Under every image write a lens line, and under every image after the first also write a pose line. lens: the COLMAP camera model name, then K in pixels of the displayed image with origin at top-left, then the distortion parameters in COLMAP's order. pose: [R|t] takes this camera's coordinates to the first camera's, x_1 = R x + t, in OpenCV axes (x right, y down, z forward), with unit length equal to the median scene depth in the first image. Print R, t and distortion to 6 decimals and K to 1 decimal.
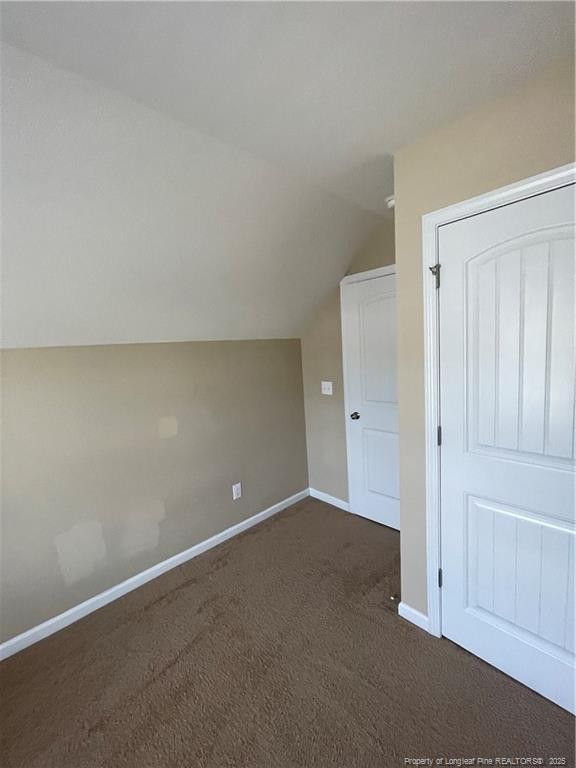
lens RADIAL K [[316.0, 0, 288.1], [0, 316.0, 384.5], [0, 0, 1]] dist [-0.002864, -0.000374]
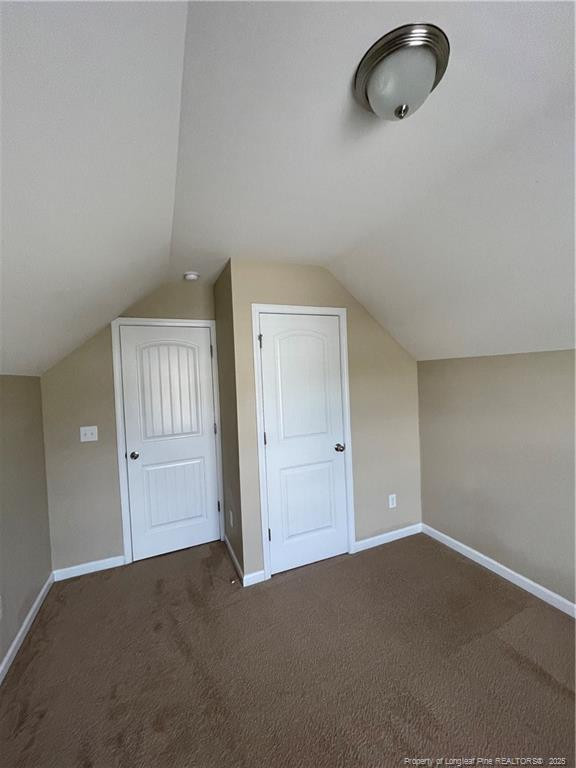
lens RADIAL K [[316.0, 0, 291.0], [0, 316.0, 380.5], [0, 0, 1]] dist [-0.002864, -0.000374]
pose [[0.332441, 0.028069, 0.942706, -0.574144], [0.131290, 0.988447, -0.075730, 0.006196], [-0.933941, 0.148944, 0.324916, 0.184119]]
